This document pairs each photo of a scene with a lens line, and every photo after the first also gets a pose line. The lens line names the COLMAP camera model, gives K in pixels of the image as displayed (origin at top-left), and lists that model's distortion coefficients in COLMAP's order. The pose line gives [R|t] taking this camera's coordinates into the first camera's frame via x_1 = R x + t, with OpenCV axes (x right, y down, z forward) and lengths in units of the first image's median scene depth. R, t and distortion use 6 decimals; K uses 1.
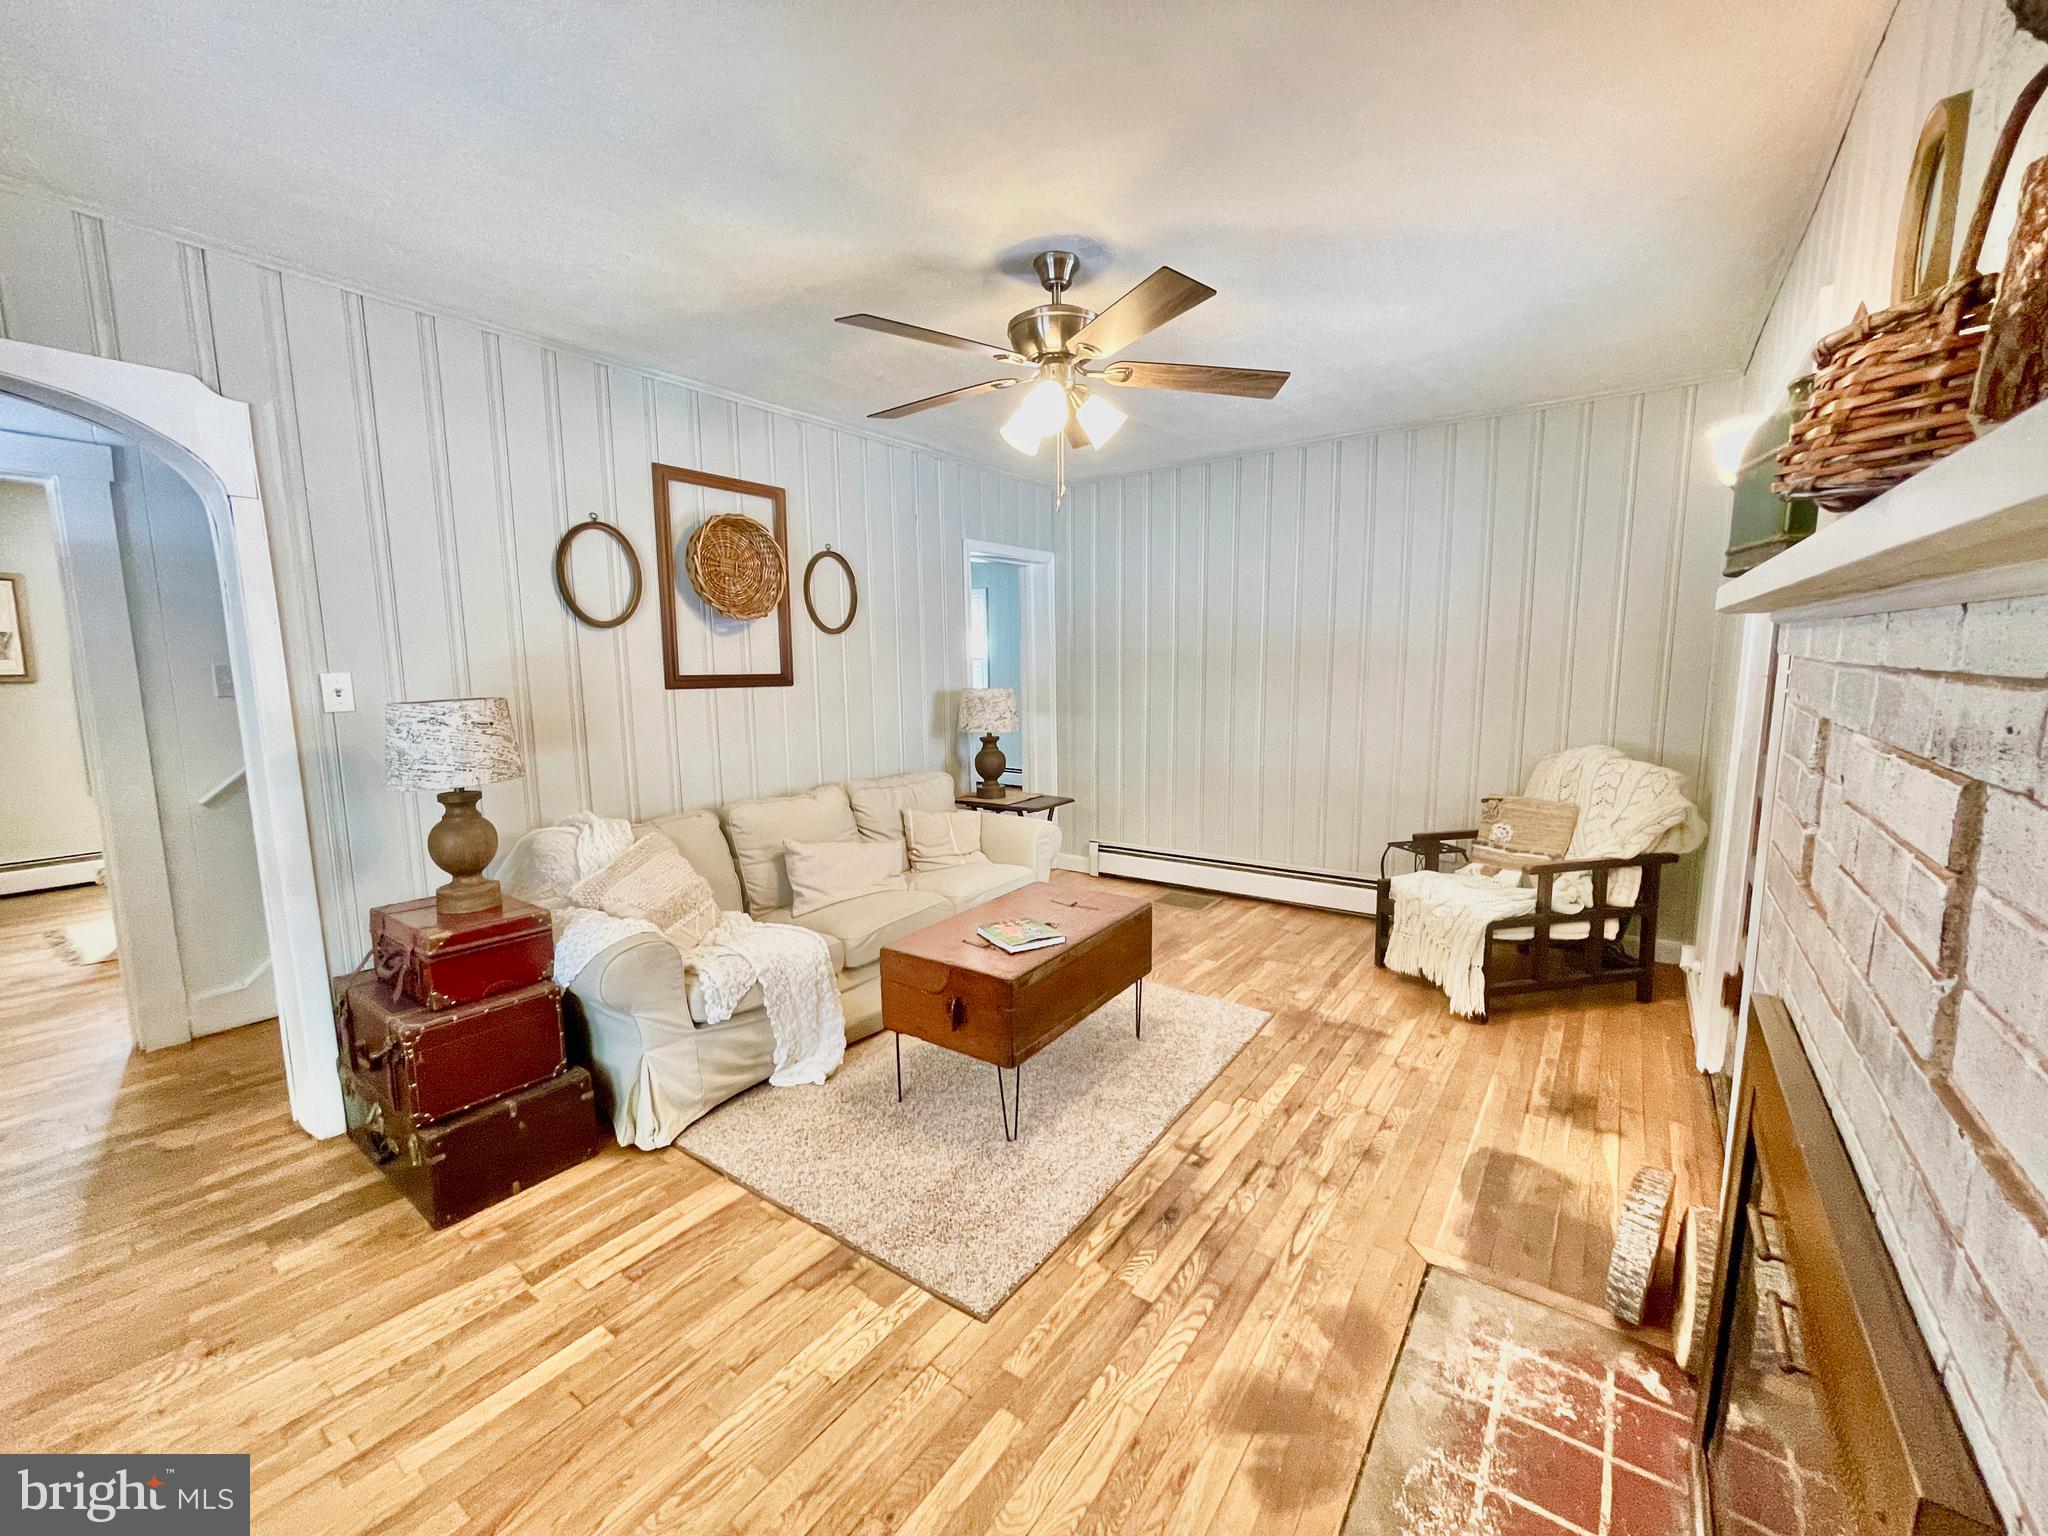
lens RADIAL K [[827.7, 0, 1031.4], [0, 827.7, 765.0], [0, 0, 1]] dist [0.008700, -0.000067]
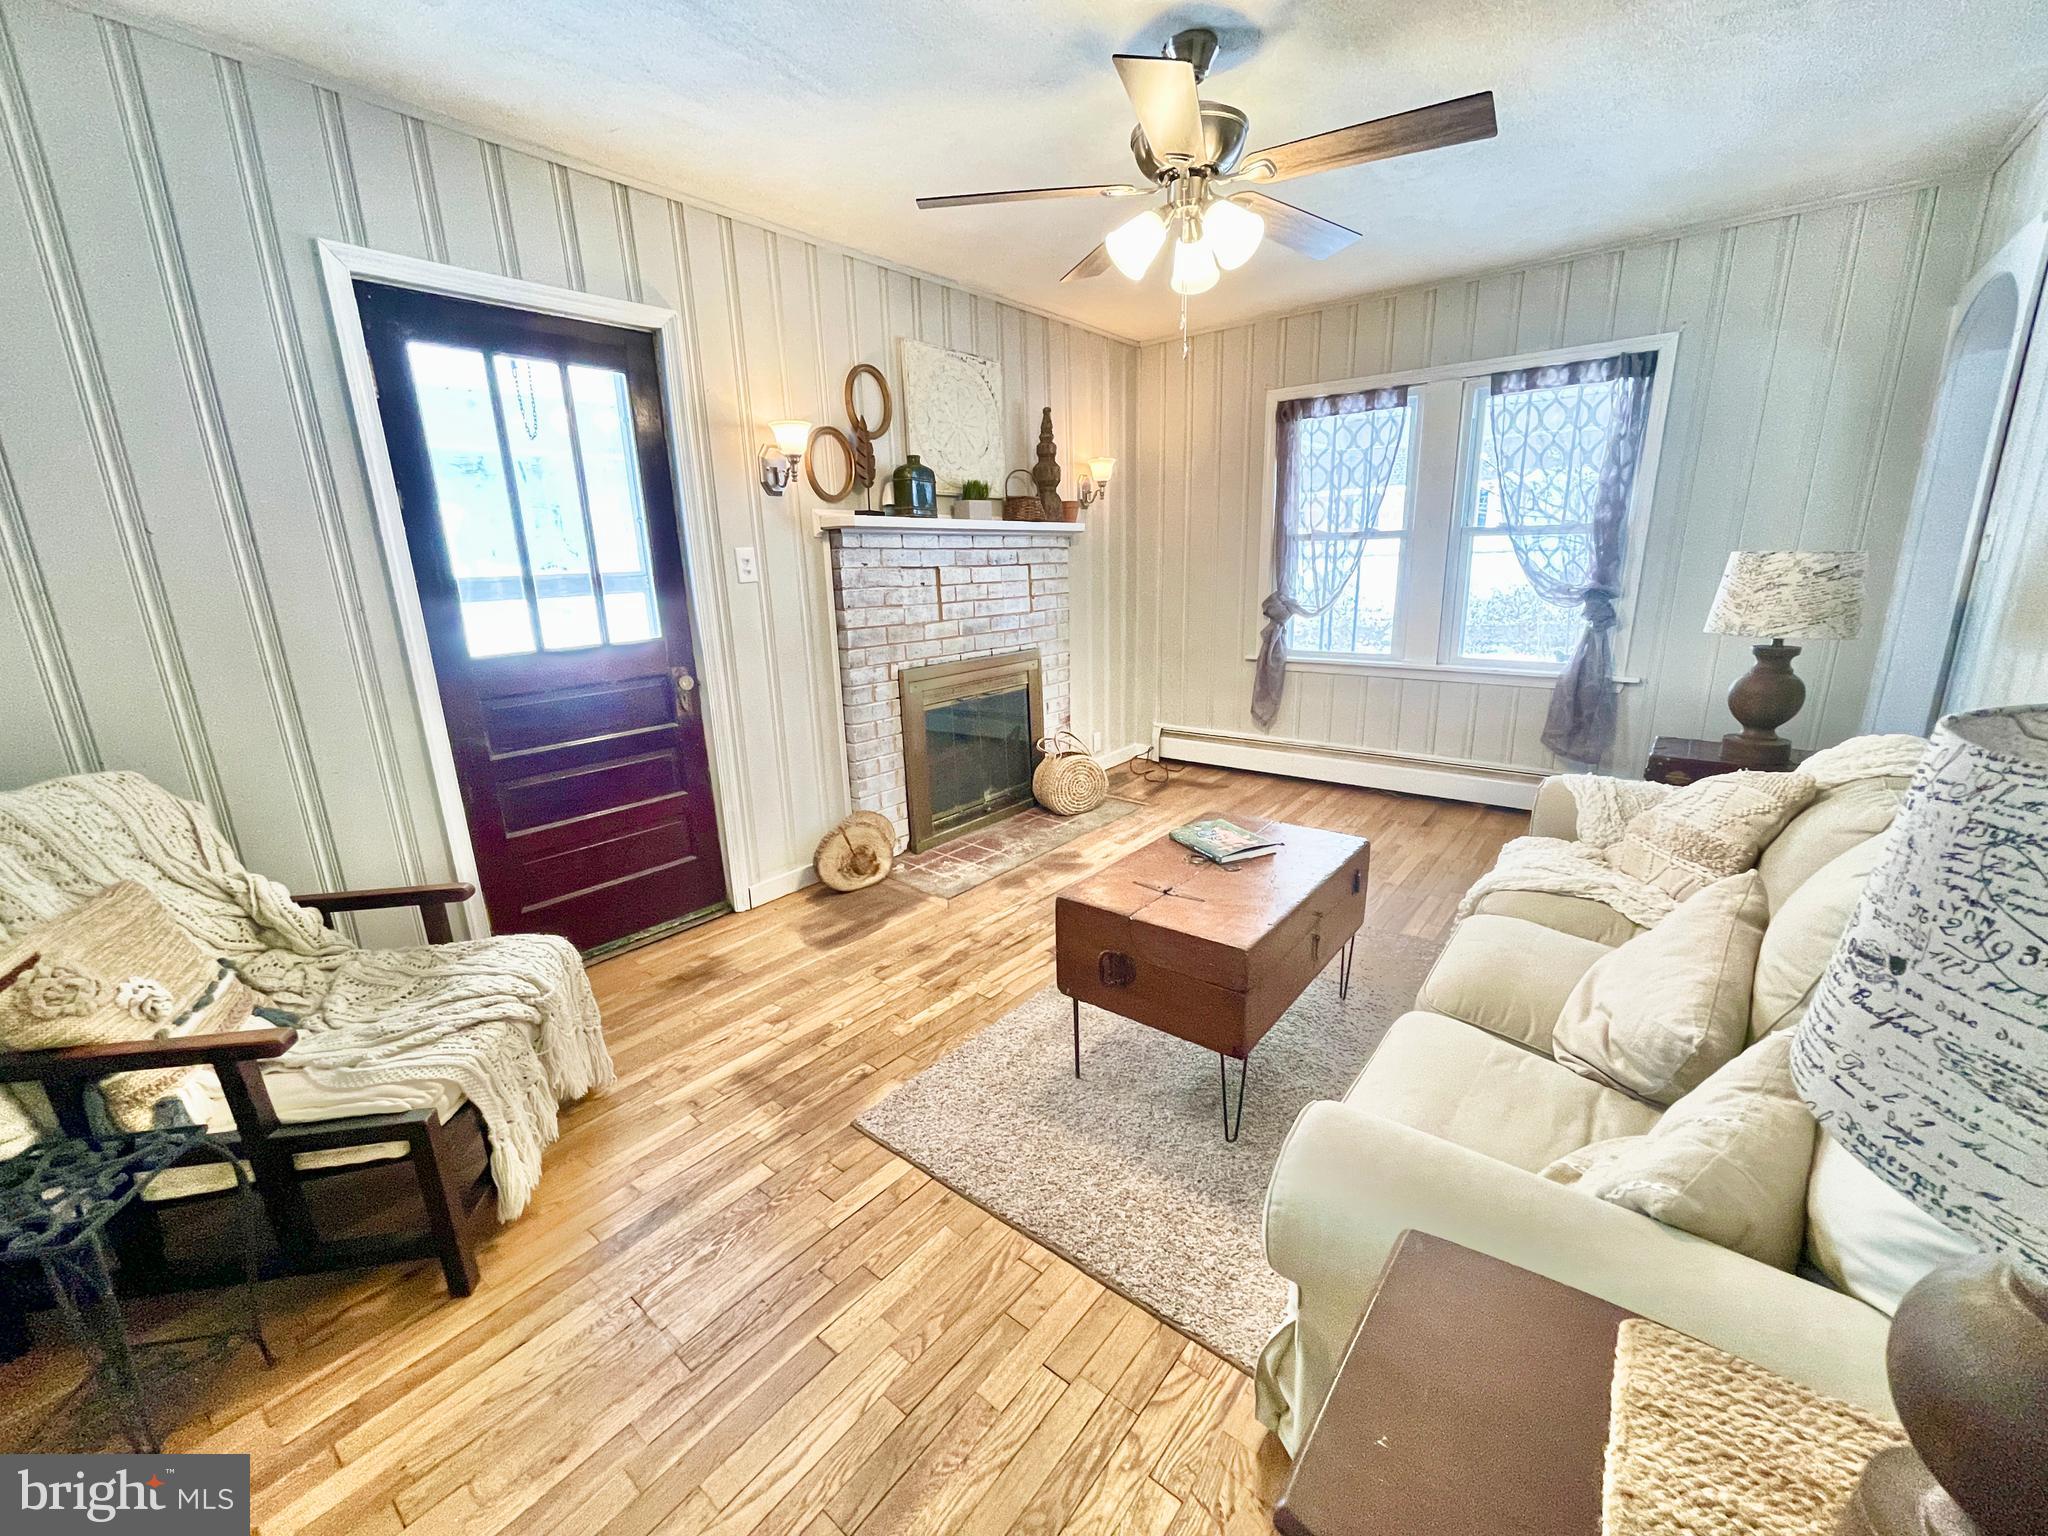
lens RADIAL K [[827.7, 0, 1031.4], [0, 827.7, 765.0], [0, 0, 1]] dist [0.008700, -0.000067]
pose [[-0.997586, 0.025043, 0.064764, 0.165216], [0.047405, 0.927145, 0.371692, -0.272189], [-0.050738, 0.373865, -0.926094, 2.257424]]
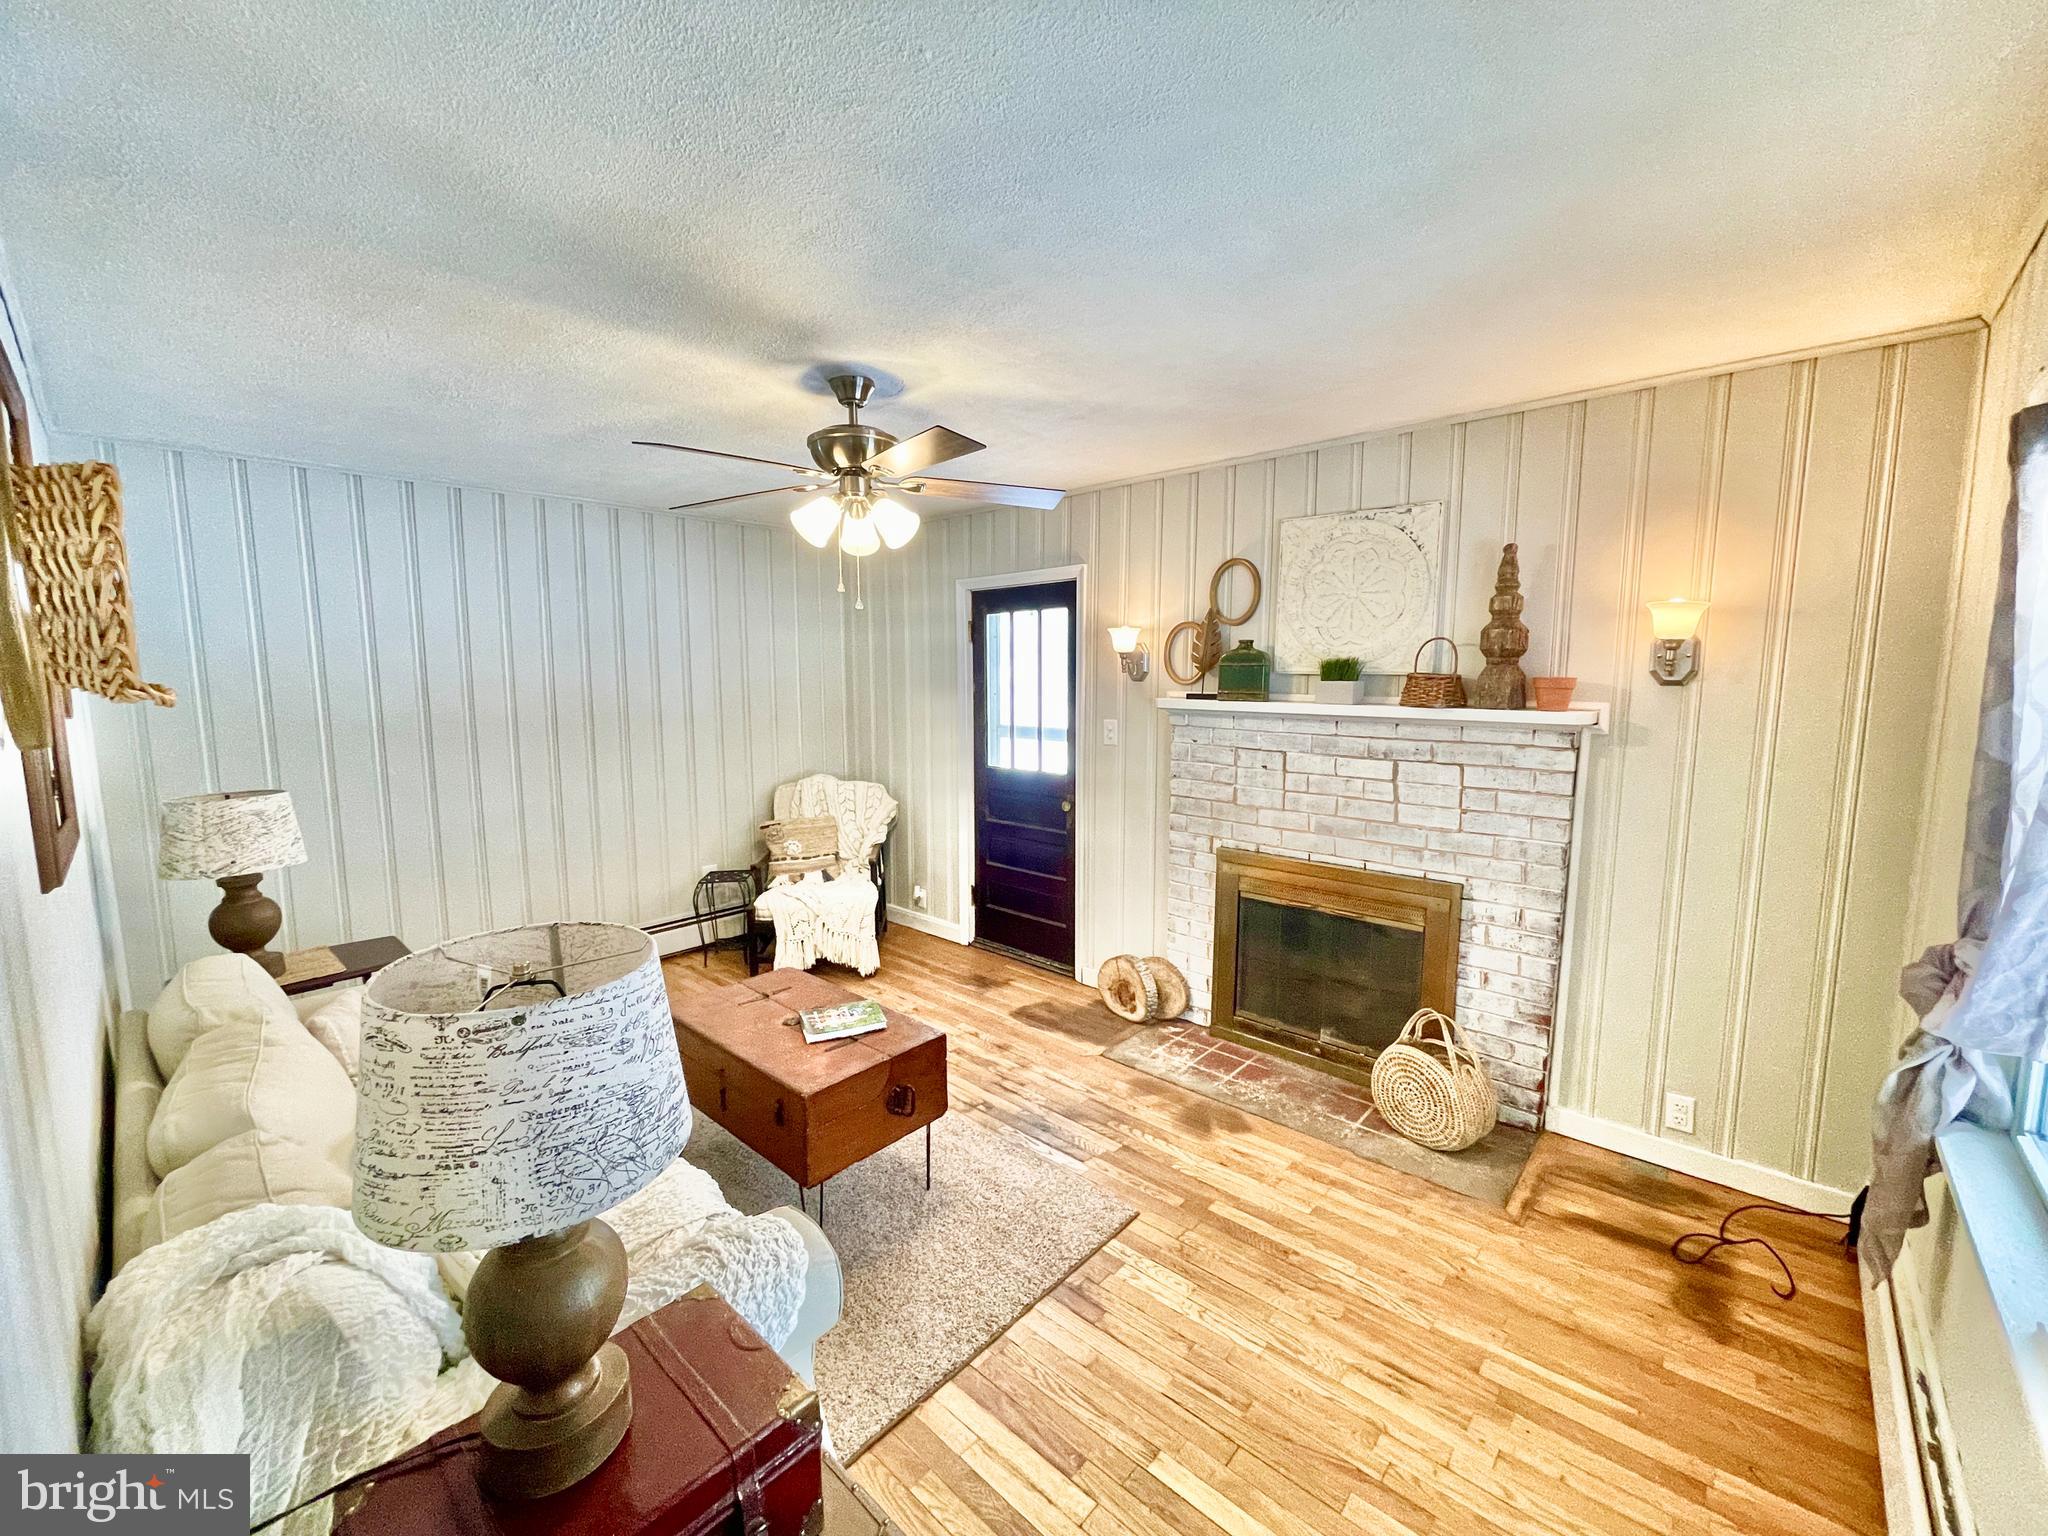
lens RADIAL K [[827.7, 0, 1031.4], [0, 827.7, 765.0], [0, 0, 1]] dist [0.008700, -0.000067]
pose [[0.113910, -0.095556, 0.988885, -1.168401], [0.128128, 0.988464, 0.080756, -0.183155], [-0.985194, 0.117505, 0.124839, 0.764618]]
